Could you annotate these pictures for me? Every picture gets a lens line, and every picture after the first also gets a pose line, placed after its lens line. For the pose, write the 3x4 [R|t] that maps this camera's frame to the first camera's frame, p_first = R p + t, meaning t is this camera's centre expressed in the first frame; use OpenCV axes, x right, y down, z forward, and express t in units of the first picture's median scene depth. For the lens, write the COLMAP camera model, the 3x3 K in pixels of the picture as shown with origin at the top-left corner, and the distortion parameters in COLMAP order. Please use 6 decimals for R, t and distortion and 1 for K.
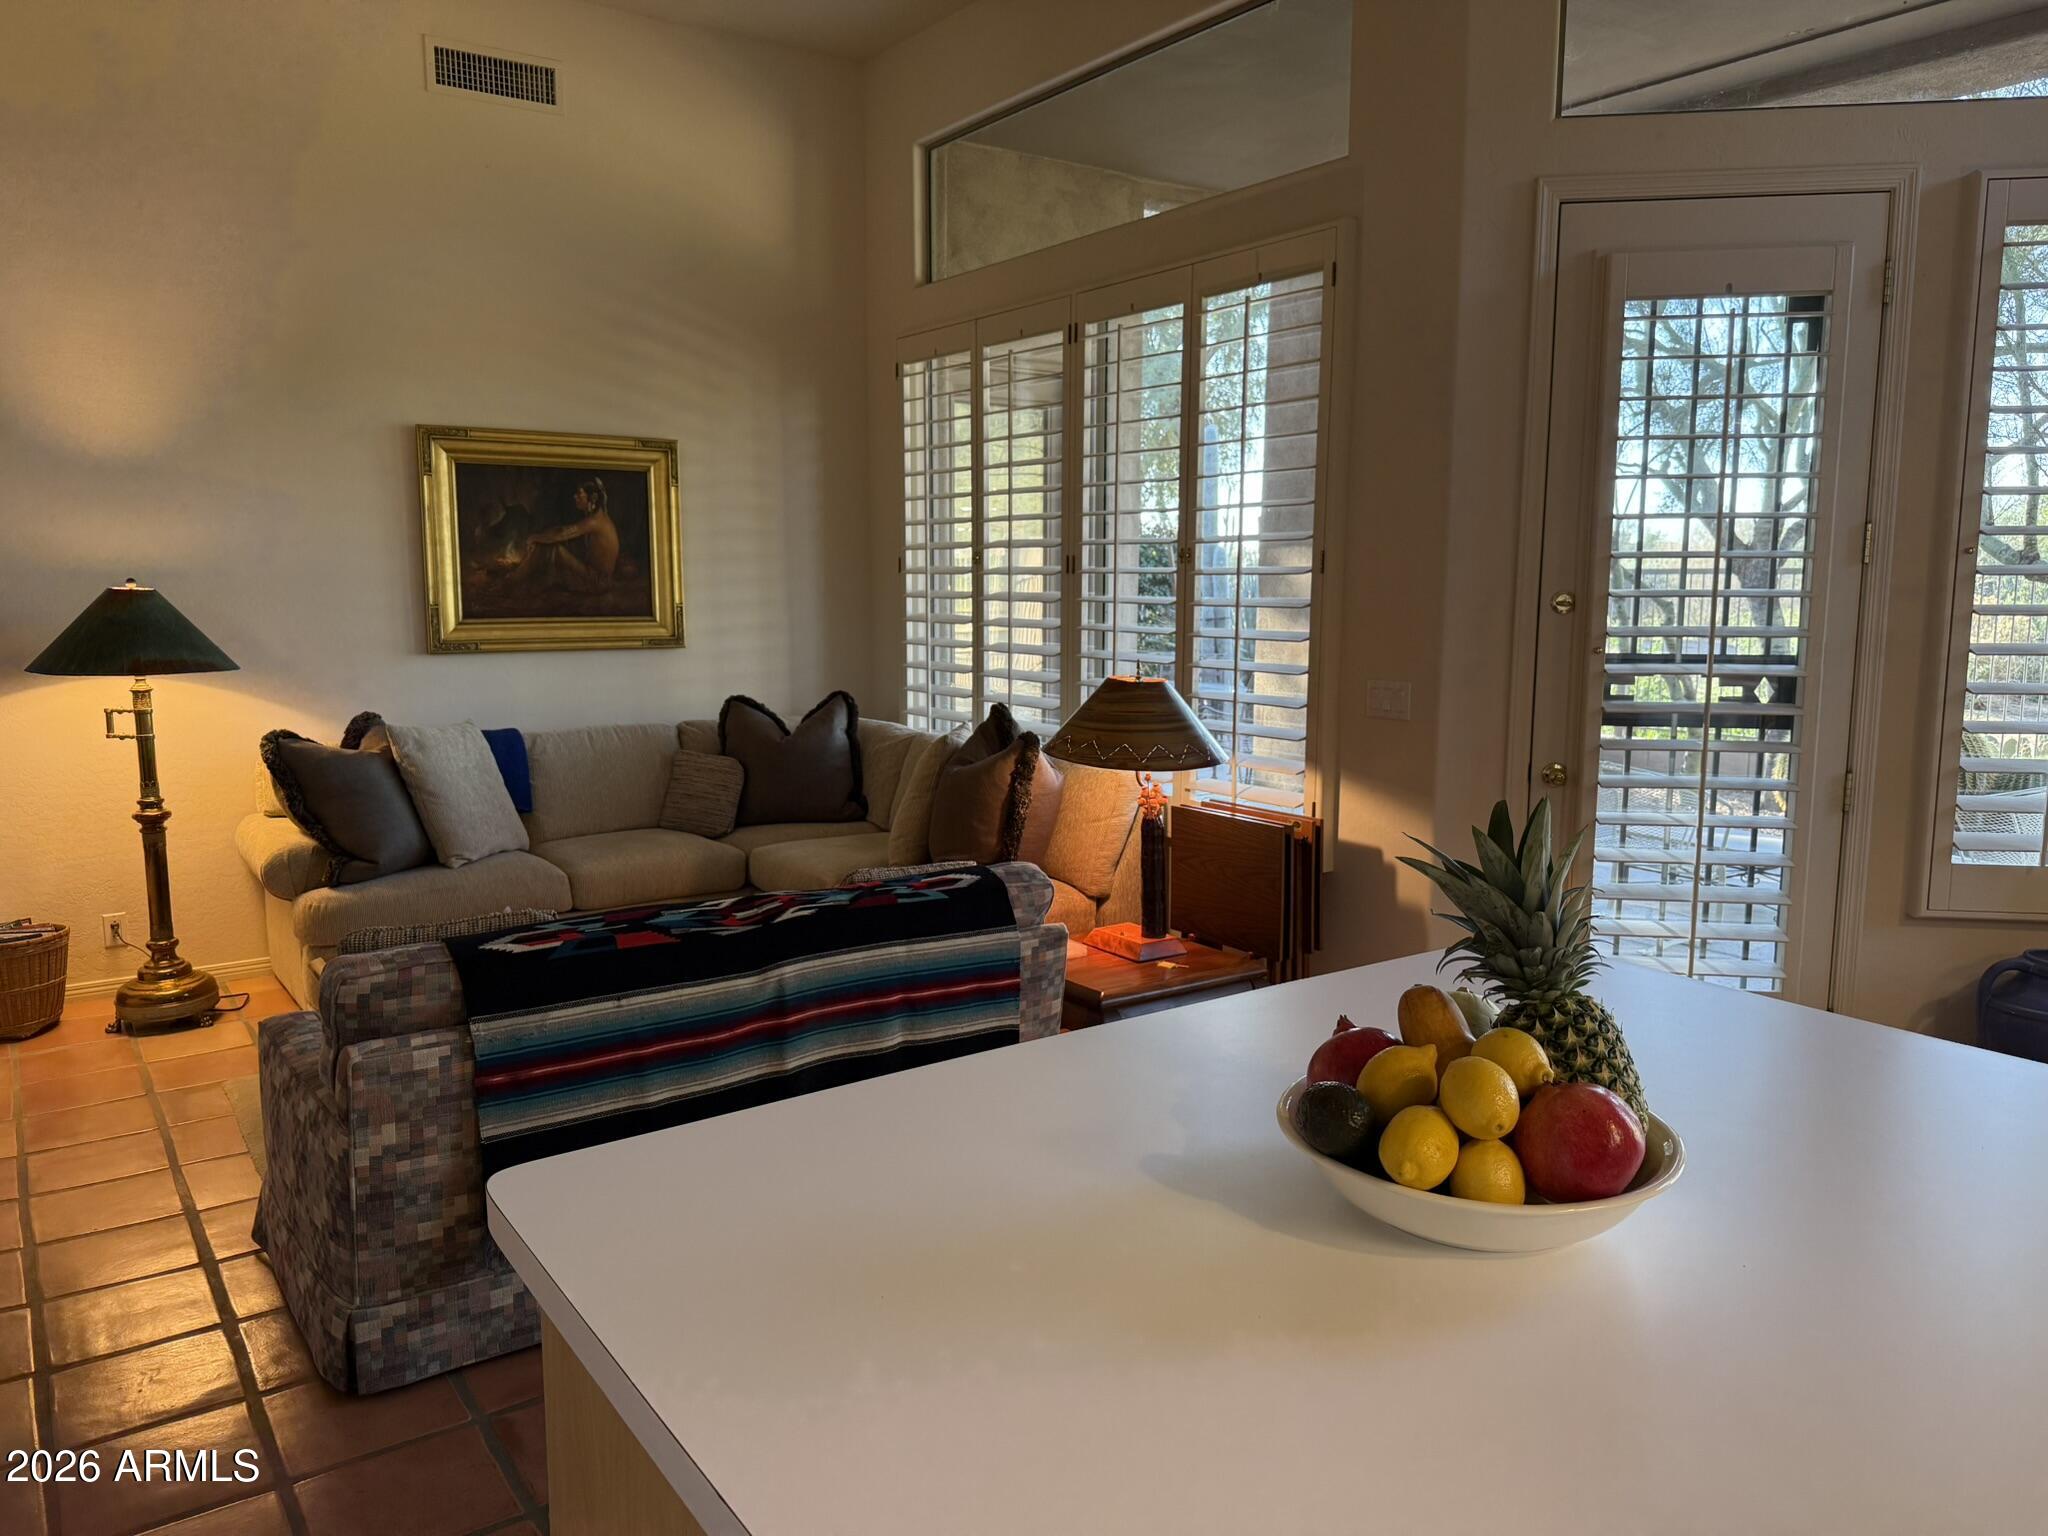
lens RADIAL K [[1458.6, 0, 1041.5], [0, 1458.6, 770.2], [0, 0, 1]] dist [0.040420, -0.024179]
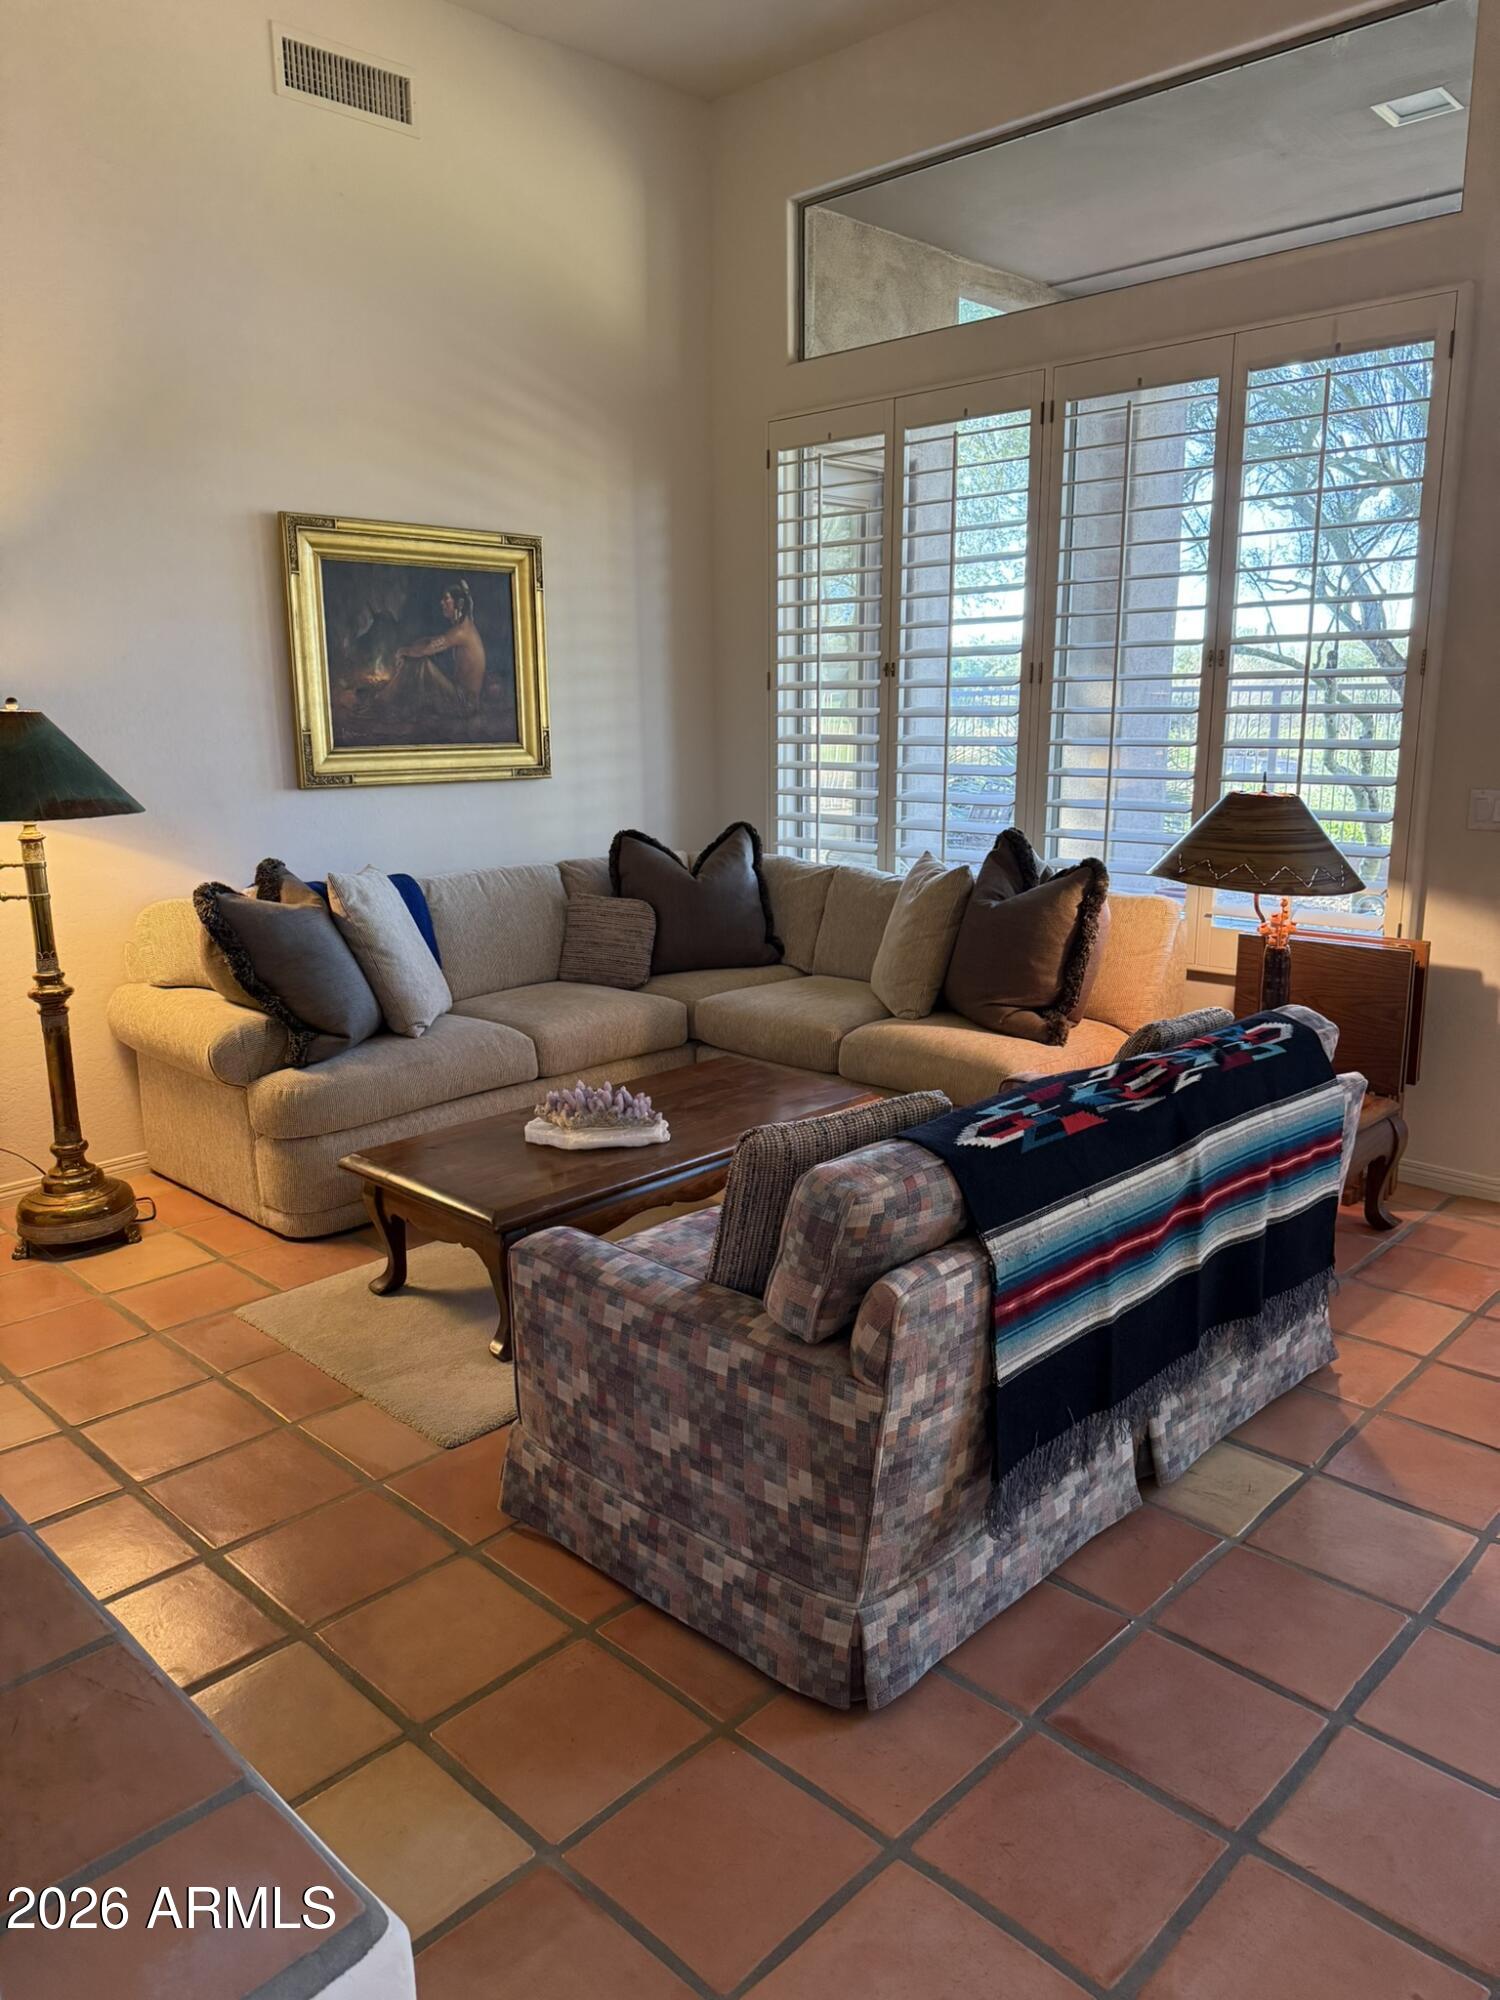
lens RADIAL K [[1424.4, 0, 738.3], [0, 1424.4, 996.2], [0, 0, 1]] dist [0.040420, -0.024179]
pose [[0.984352, -0.045356, 0.170276, -0.325708], [0.034044, 0.997051, 0.068774, -0.008138], [-0.172893, -0.061901, 0.982994, 0.139091]]
